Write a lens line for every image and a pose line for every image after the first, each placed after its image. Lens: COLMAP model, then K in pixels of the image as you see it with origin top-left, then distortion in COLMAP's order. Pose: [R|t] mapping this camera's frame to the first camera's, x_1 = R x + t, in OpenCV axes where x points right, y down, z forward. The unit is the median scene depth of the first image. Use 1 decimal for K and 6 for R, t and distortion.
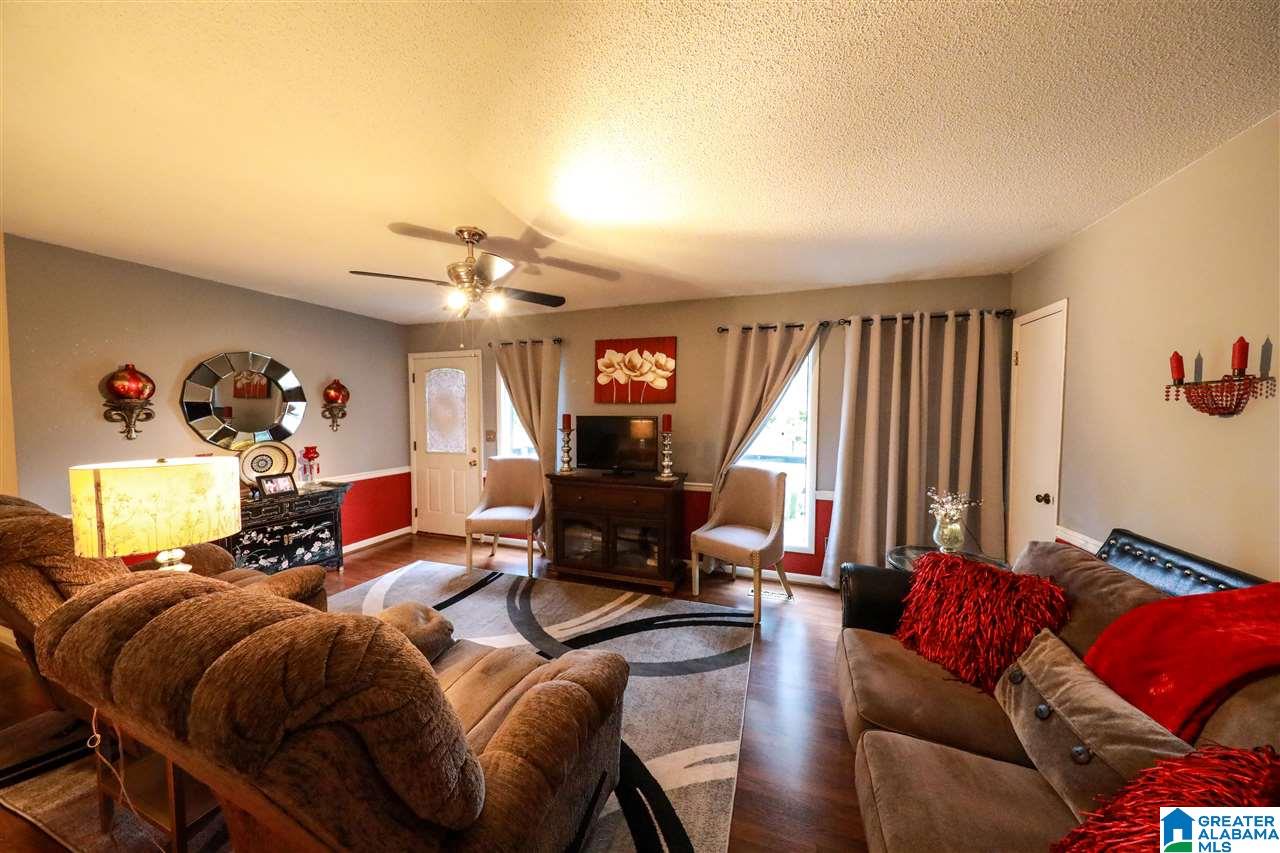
lens RADIAL K [[400.4, 0, 643.4], [0, 400.4, 430.3], [0, 0, 1]] dist [-0.007418, -0.000058]
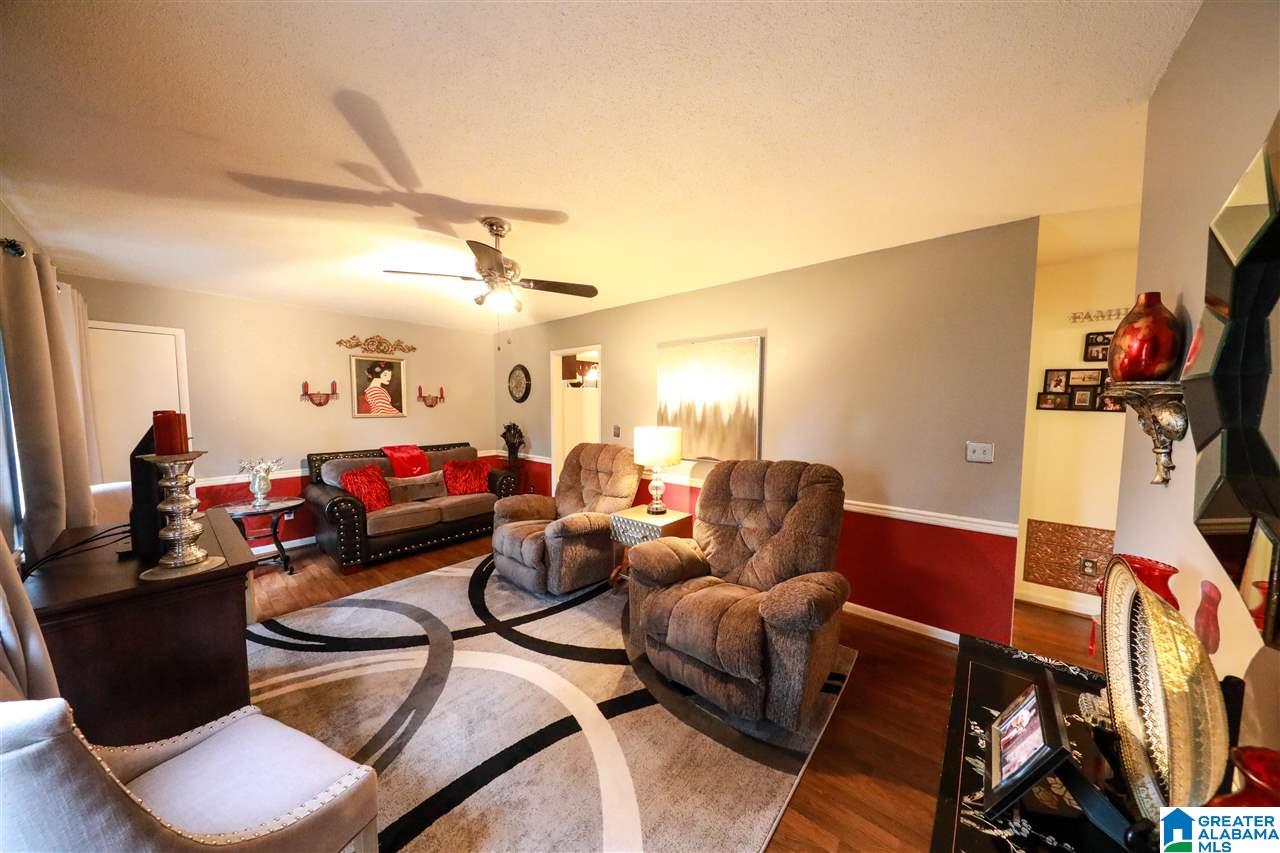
lens RADIAL K [[400.4, 0, 644.0], [0, 400.4, 432.3], [0, 0, 1]] dist [-0.007418, -0.000058]
pose [[-0.929523, -0.030993, 0.367459, -0.834047], [0.011057, 0.993671, 0.111781, -0.068546], [-0.368598, 0.107966, -0.923298, 1.332457]]
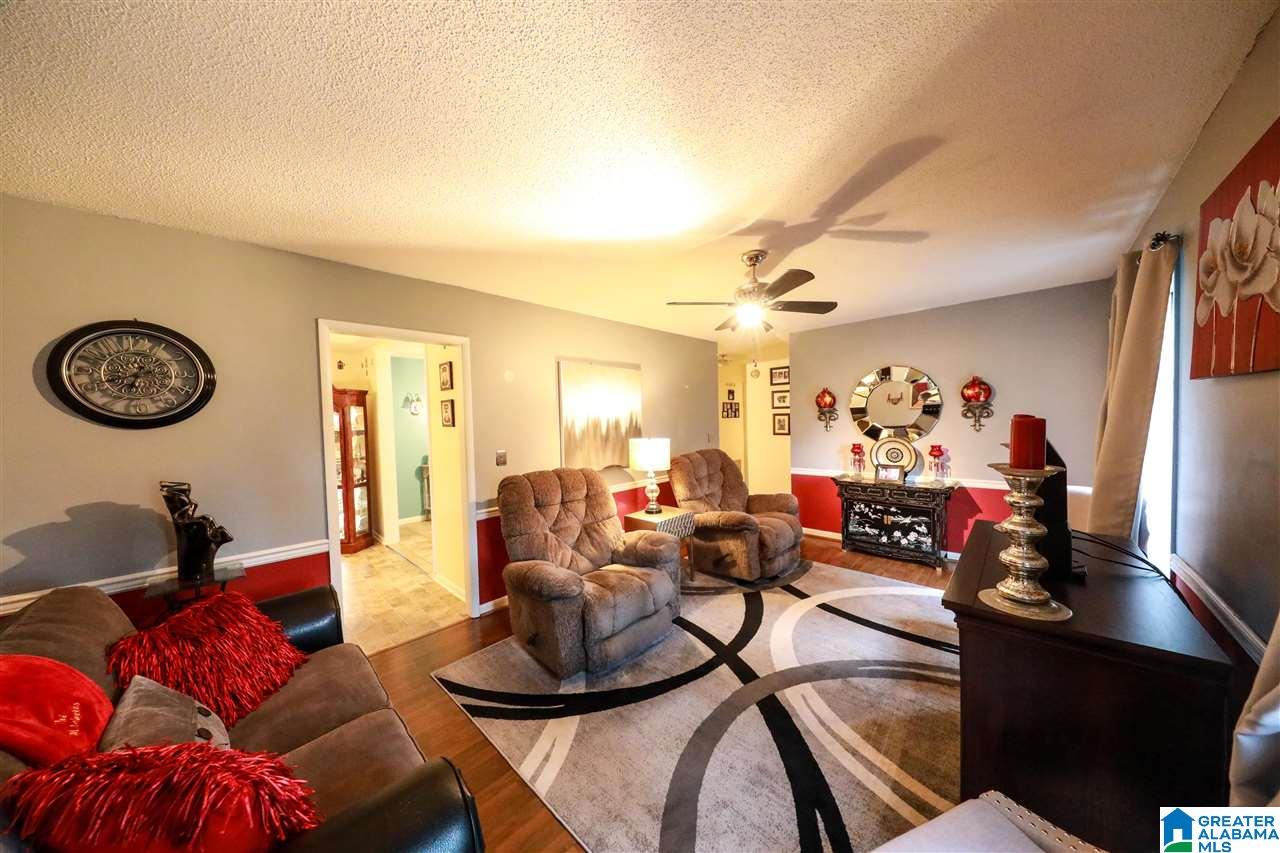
lens RADIAL K [[400.4, 0, 649.2], [0, 400.4, 431.0], [0, 0, 1]] dist [-0.007418, -0.000058]
pose [[-0.421517, 0.035611, -0.906121, 0.517552], [-0.011950, 0.998924, 0.044817, -0.041180], [0.906742, 0.029719, -0.420638, 0.888567]]
